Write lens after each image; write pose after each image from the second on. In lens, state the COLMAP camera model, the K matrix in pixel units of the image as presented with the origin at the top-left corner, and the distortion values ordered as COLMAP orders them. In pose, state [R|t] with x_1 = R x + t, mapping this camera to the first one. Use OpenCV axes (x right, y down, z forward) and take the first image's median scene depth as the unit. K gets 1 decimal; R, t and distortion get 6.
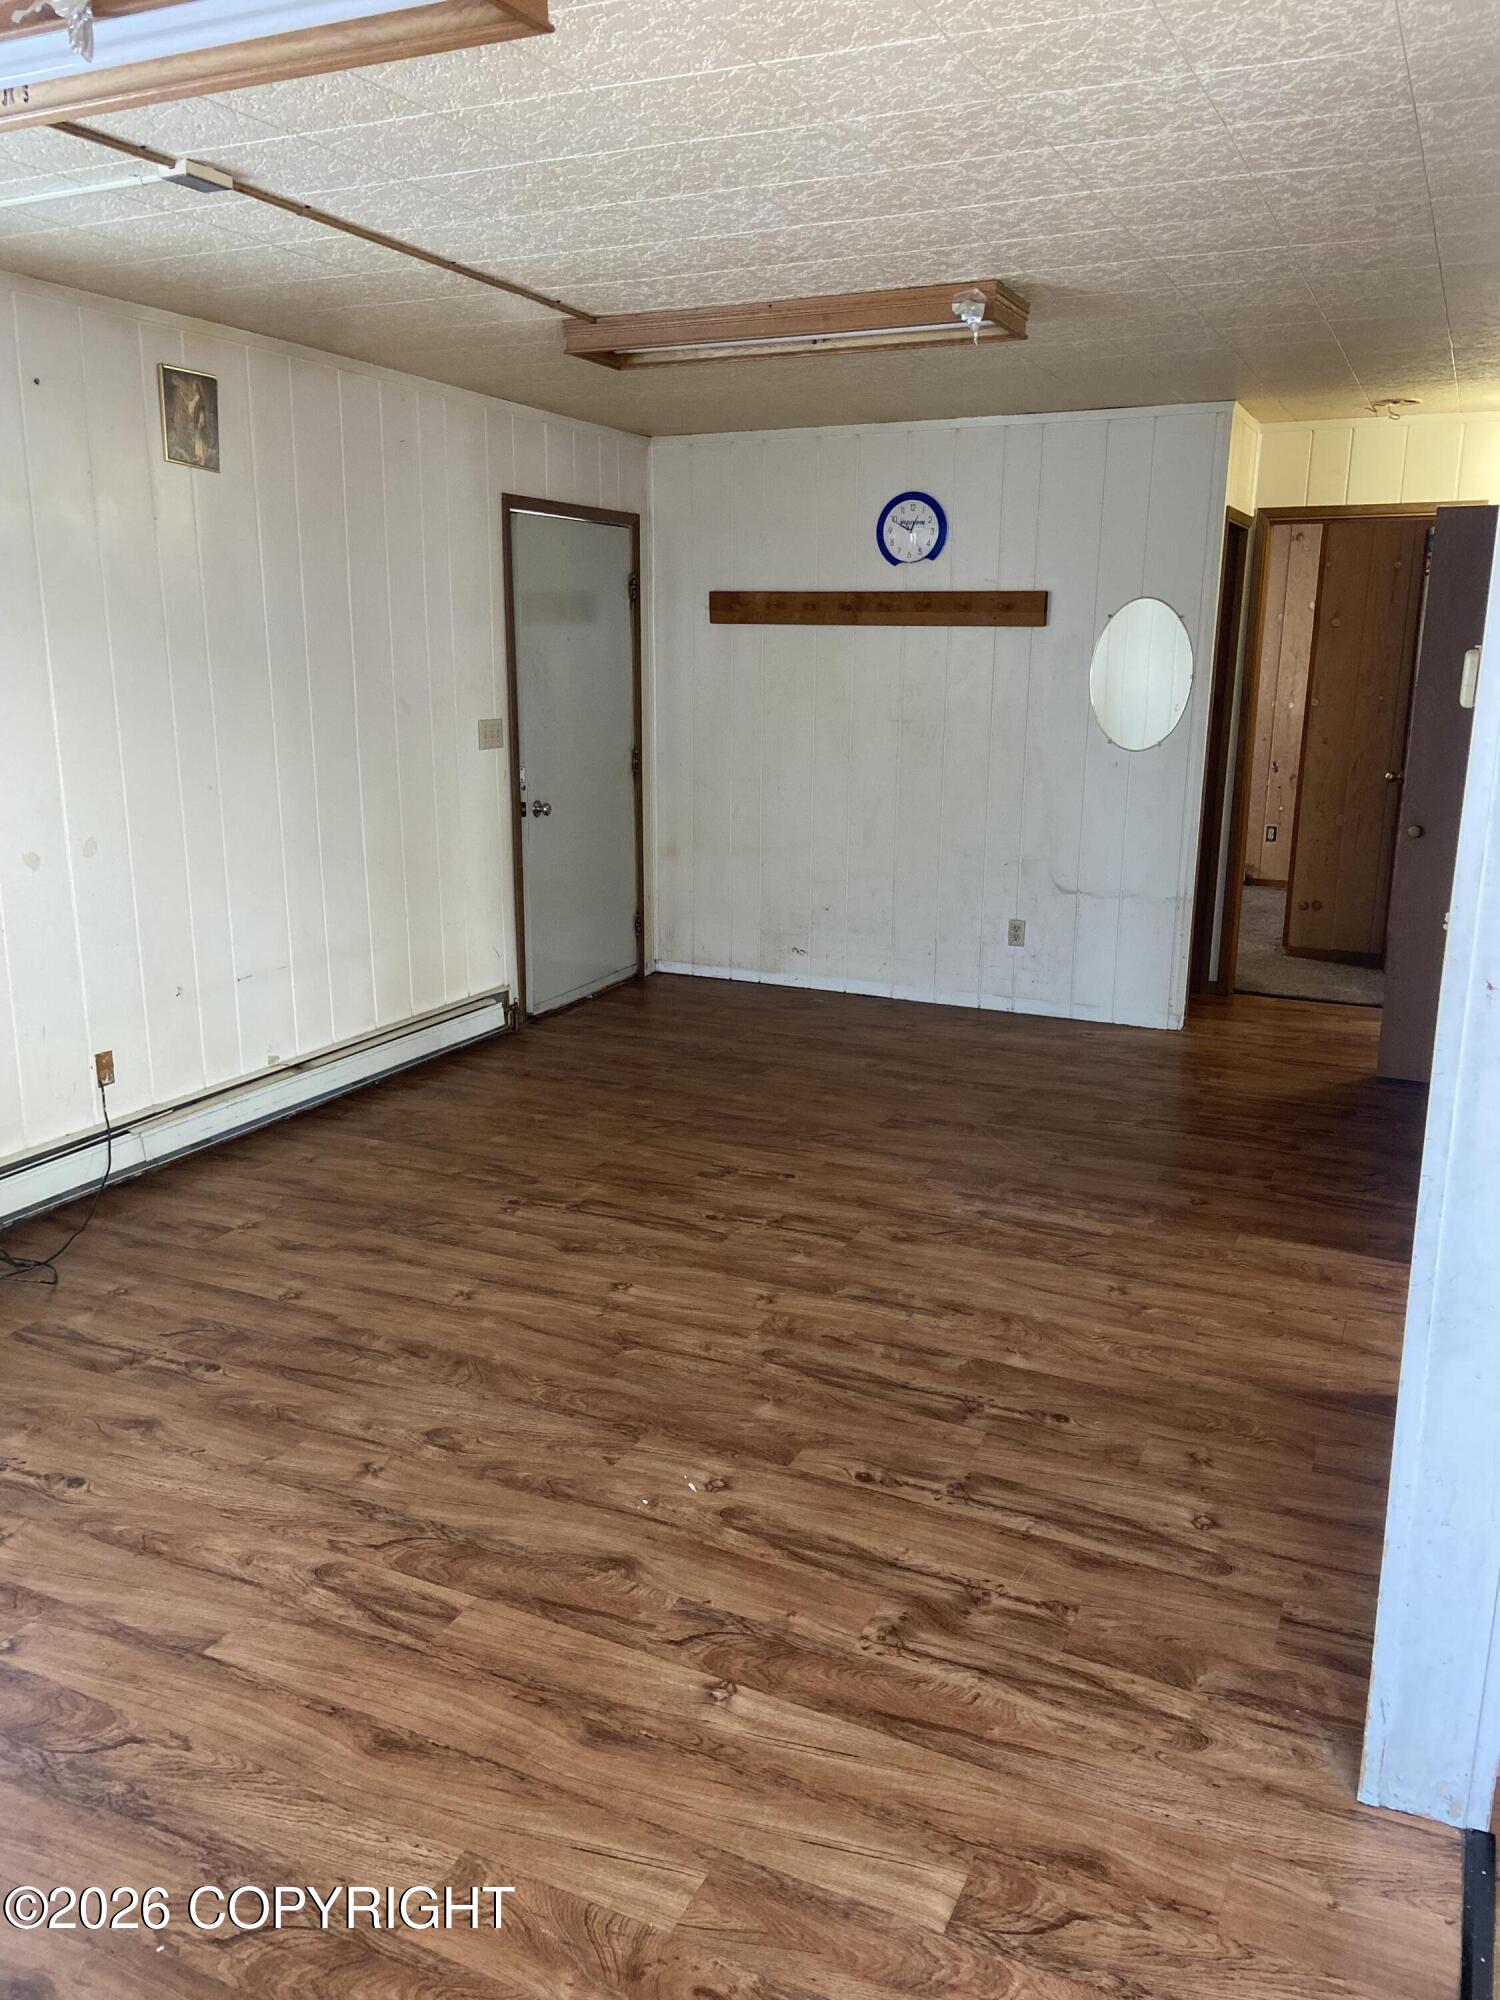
lens RADIAL K [[1517.1, 0, 748.5], [0, 1517.1, 1010.6], [0, 0, 1]] dist [0.008150, -0.008671]
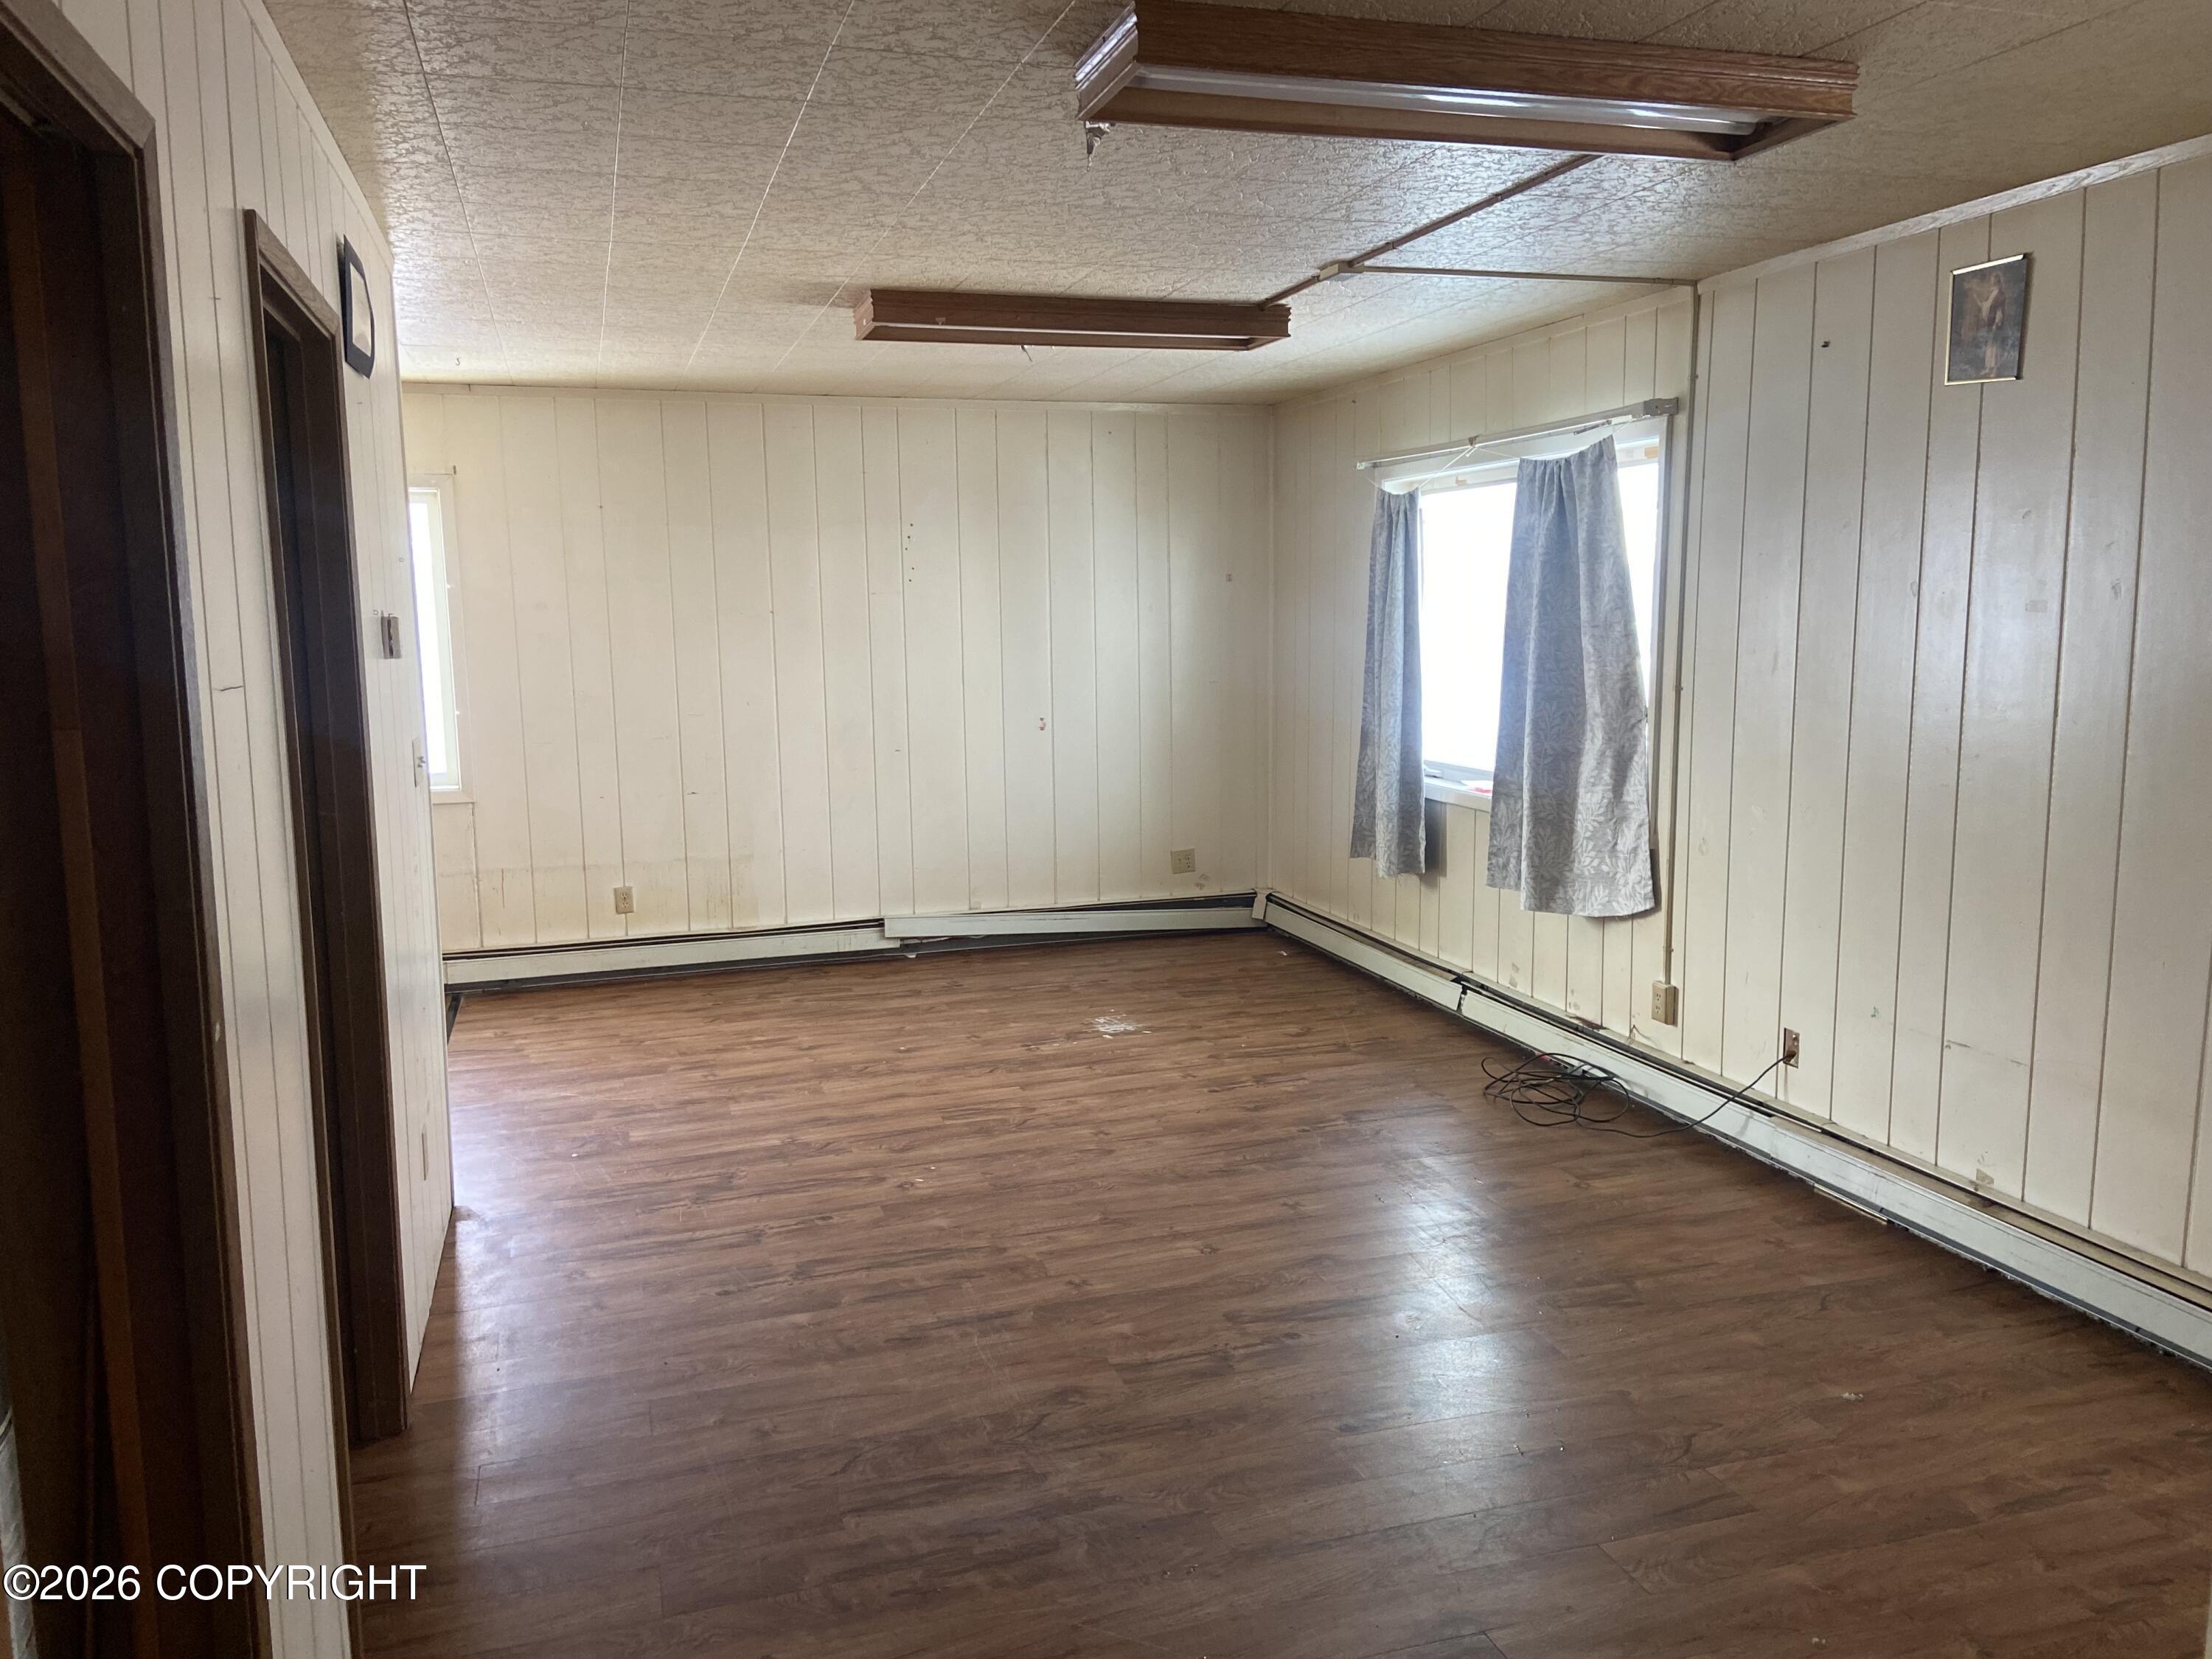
lens RADIAL K [[1677.9, 0, 1105.7], [0, 1677.9, 820.8], [0, 0, 1]] dist [0.008150, -0.008671]
pose [[-0.742807, 0.085870, -0.663975, 0.803582], [-0.155955, 0.942266, 0.296332, -0.473811], [0.651088, 0.323668, -0.686530, 1.963115]]
